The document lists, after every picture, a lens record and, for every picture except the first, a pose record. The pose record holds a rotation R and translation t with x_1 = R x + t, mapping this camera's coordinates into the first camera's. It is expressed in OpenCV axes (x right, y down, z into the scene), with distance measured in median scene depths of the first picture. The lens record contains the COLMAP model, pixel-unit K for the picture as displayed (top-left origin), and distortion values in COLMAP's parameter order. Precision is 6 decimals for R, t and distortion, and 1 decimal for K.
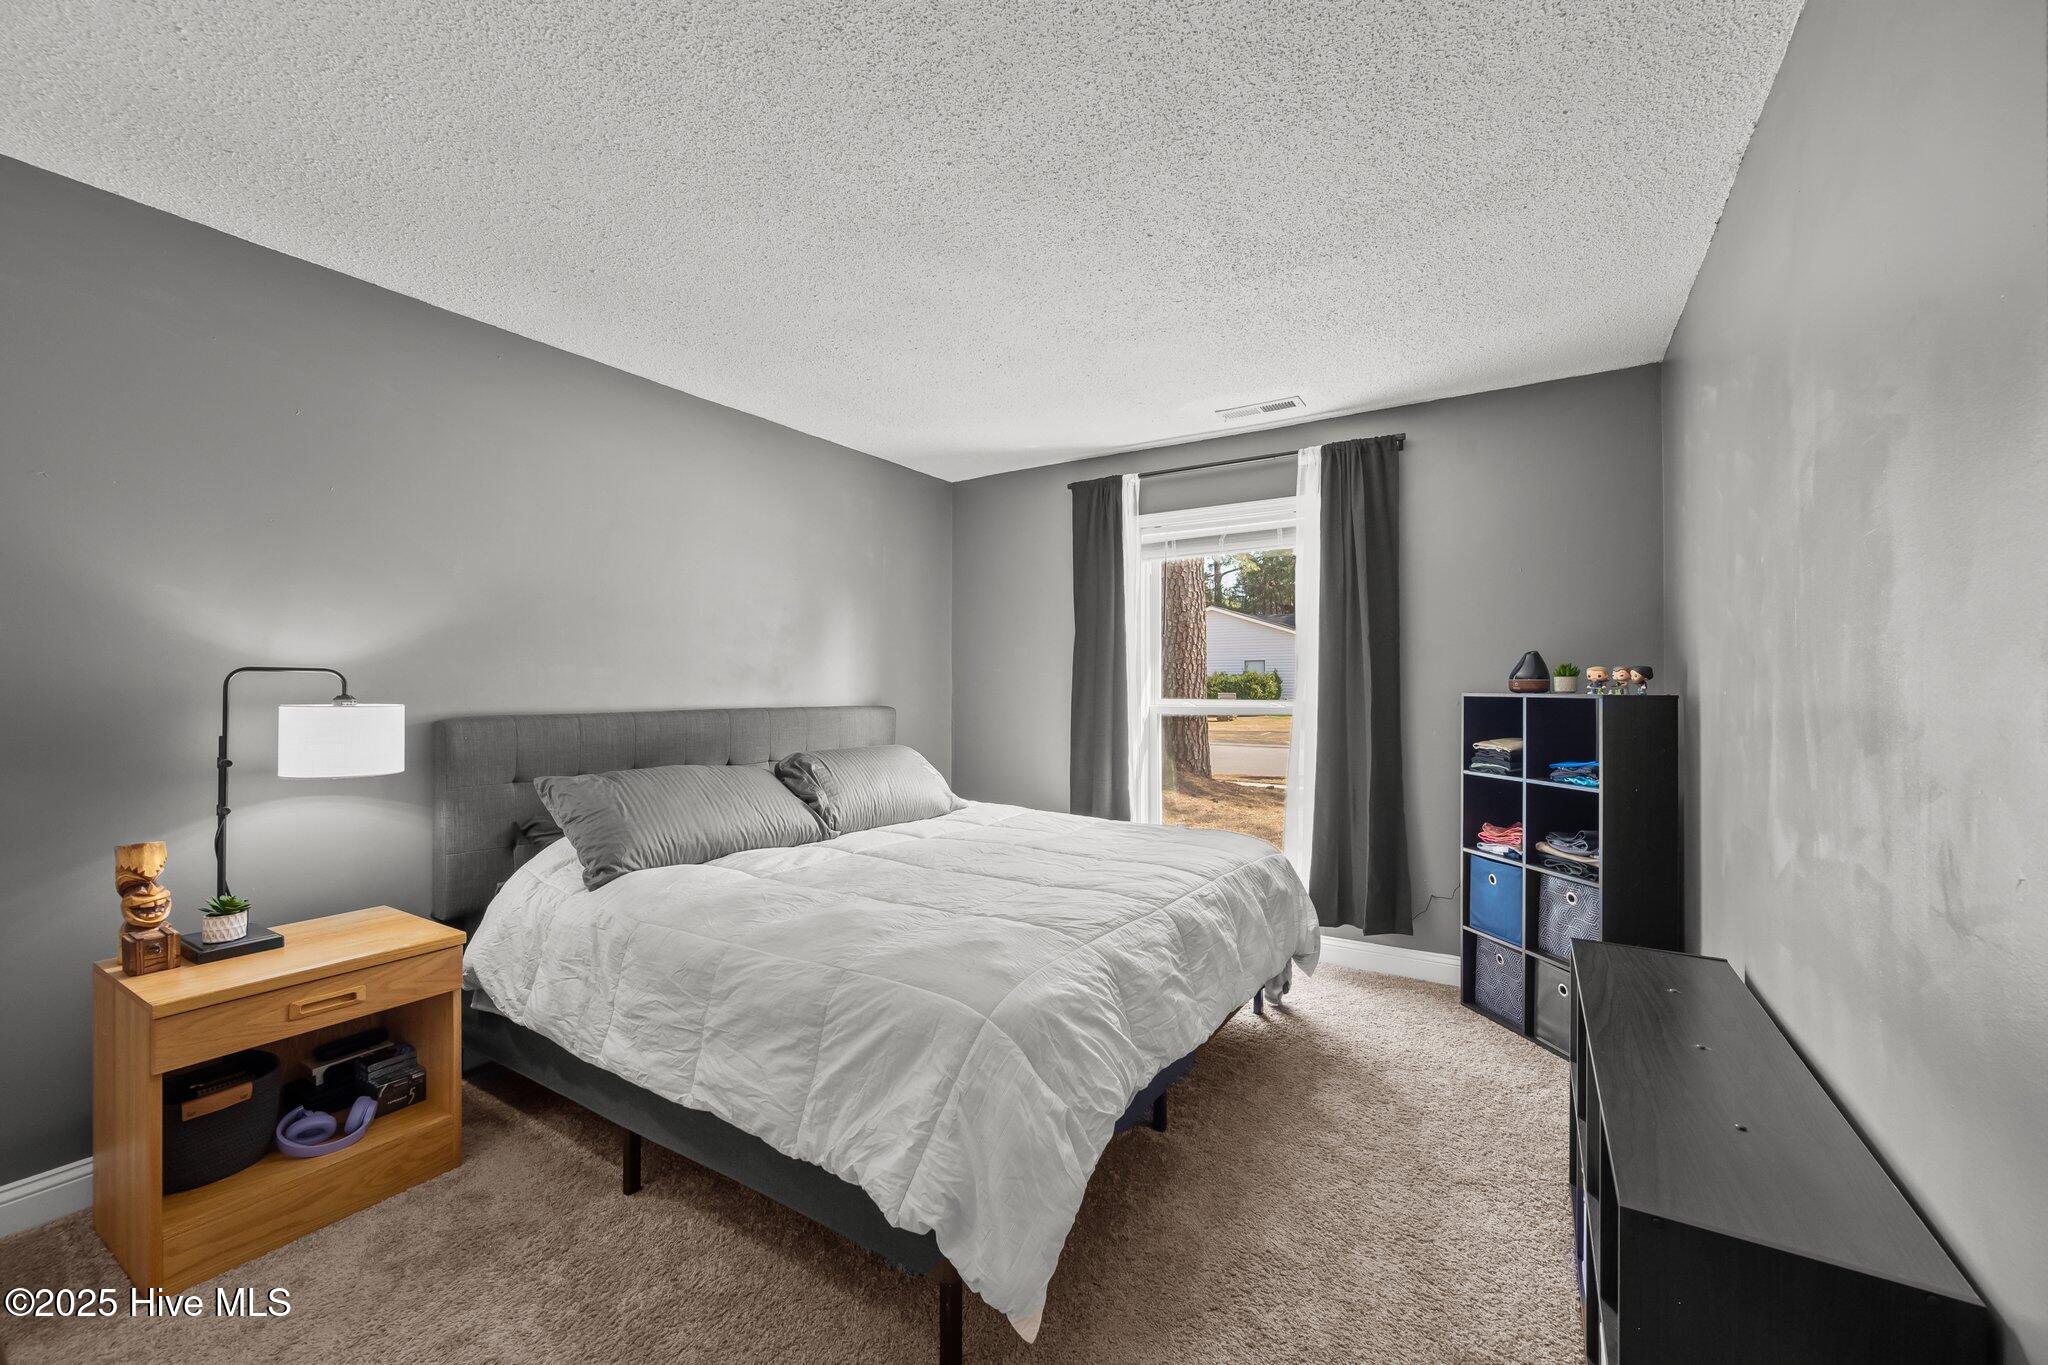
lens RADIAL K [[810.3, 0, 1028.7], [0, 810.3, 680.3], [0, 0, 1]] dist [-0.001761, -0.000577]
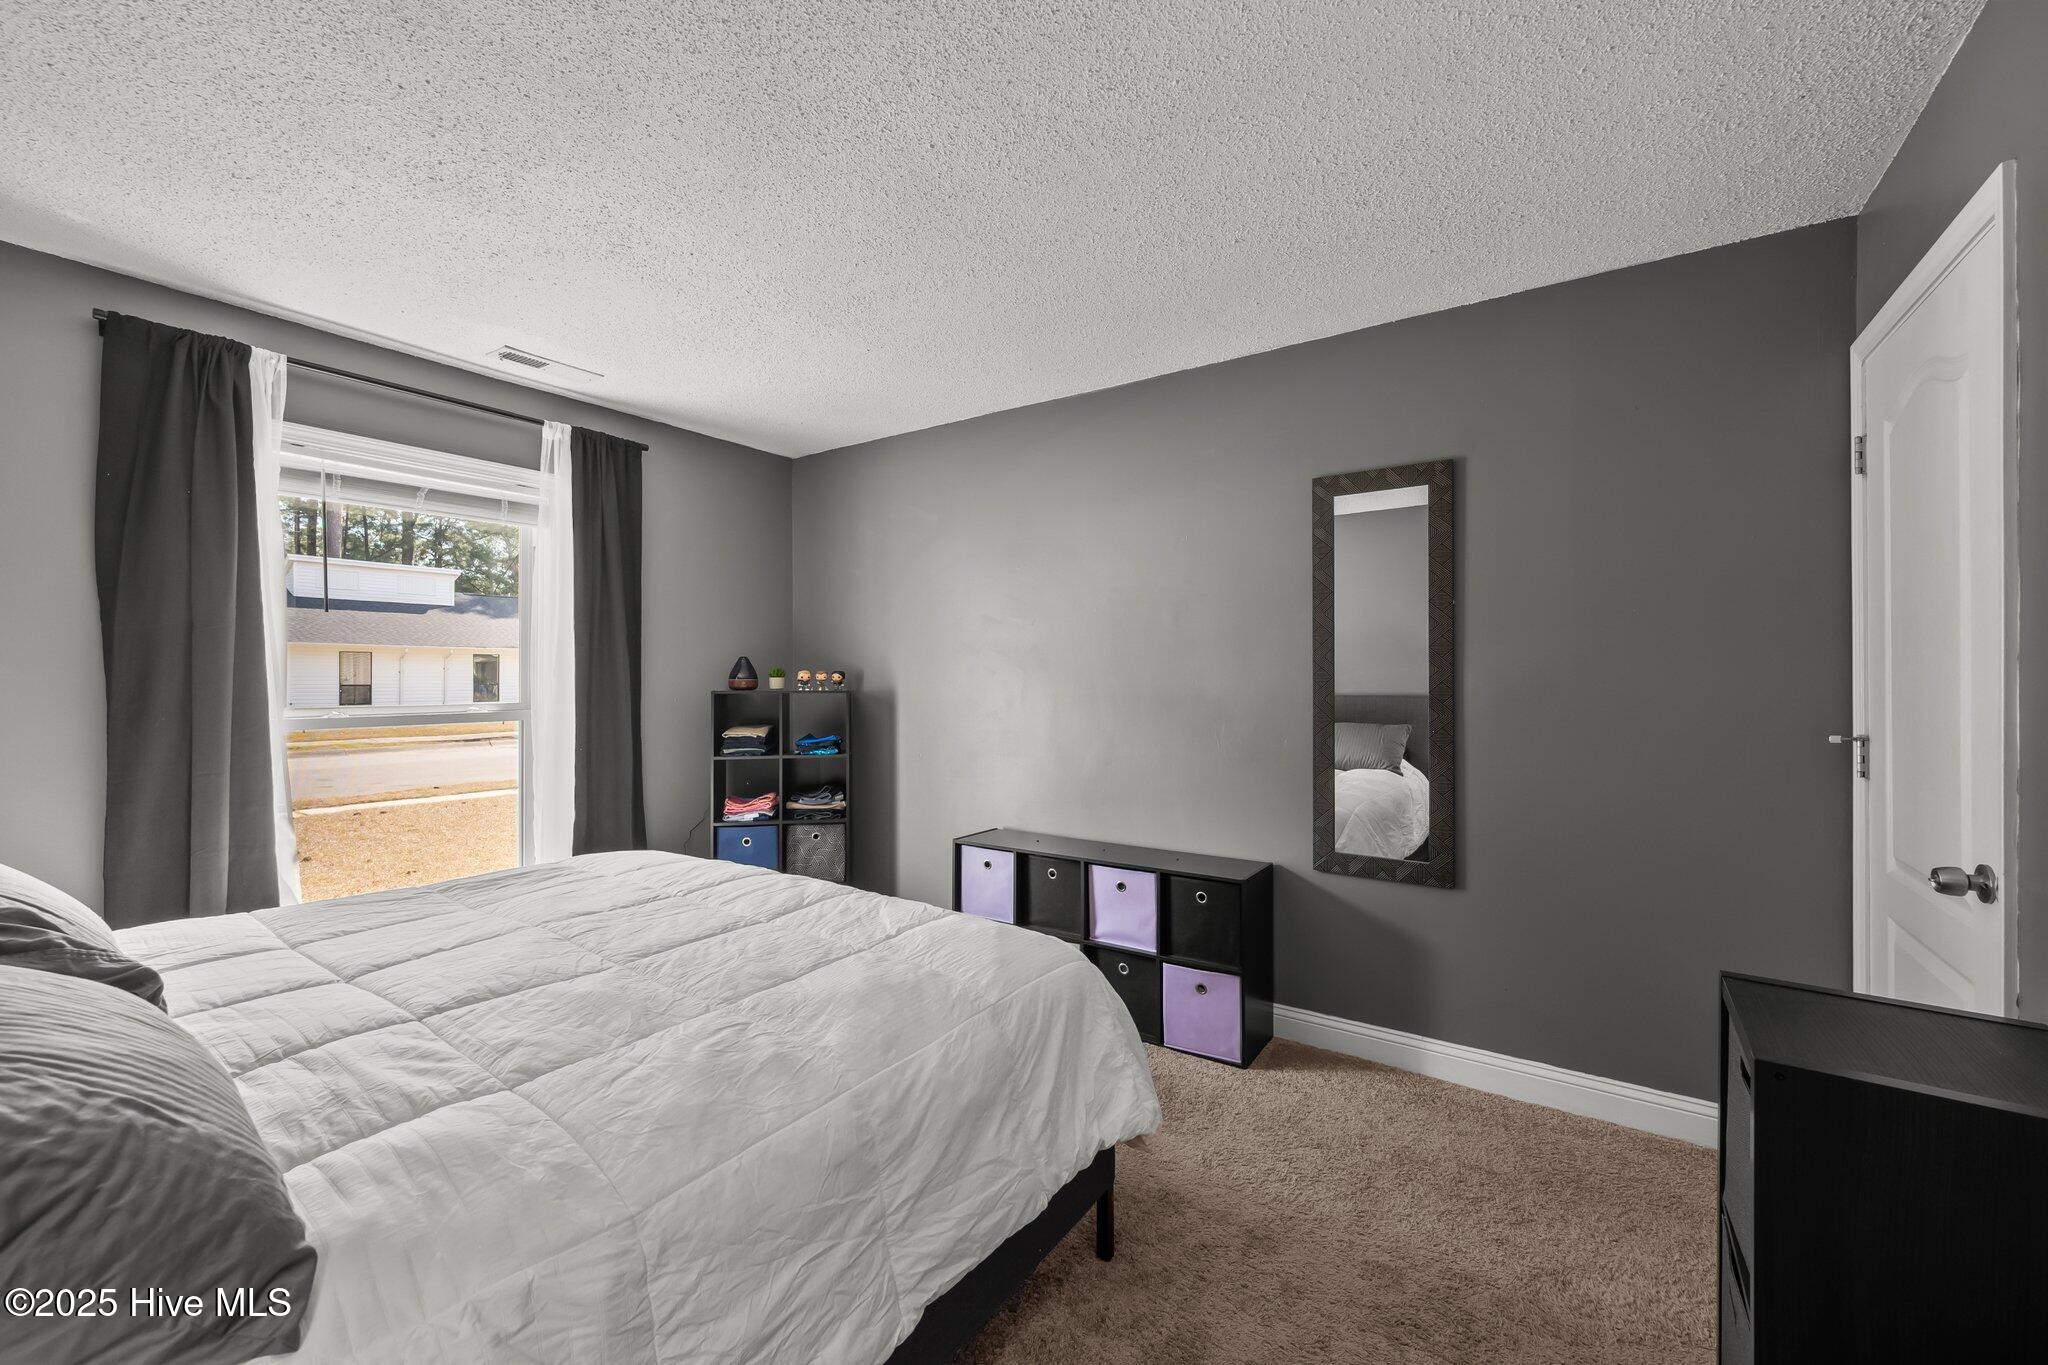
lens RADIAL K [[808.0, 0, 1030.5], [0, 808.0, 684.8], [0, 0, 1]] dist [0.001601, 0.000064]
pose [[0.040666, -0.010416, 0.999119, -0.624673], [-0.002985, 0.999940, 0.010546, -0.007359], [-0.999168, -0.003411, 0.040632, 0.509897]]
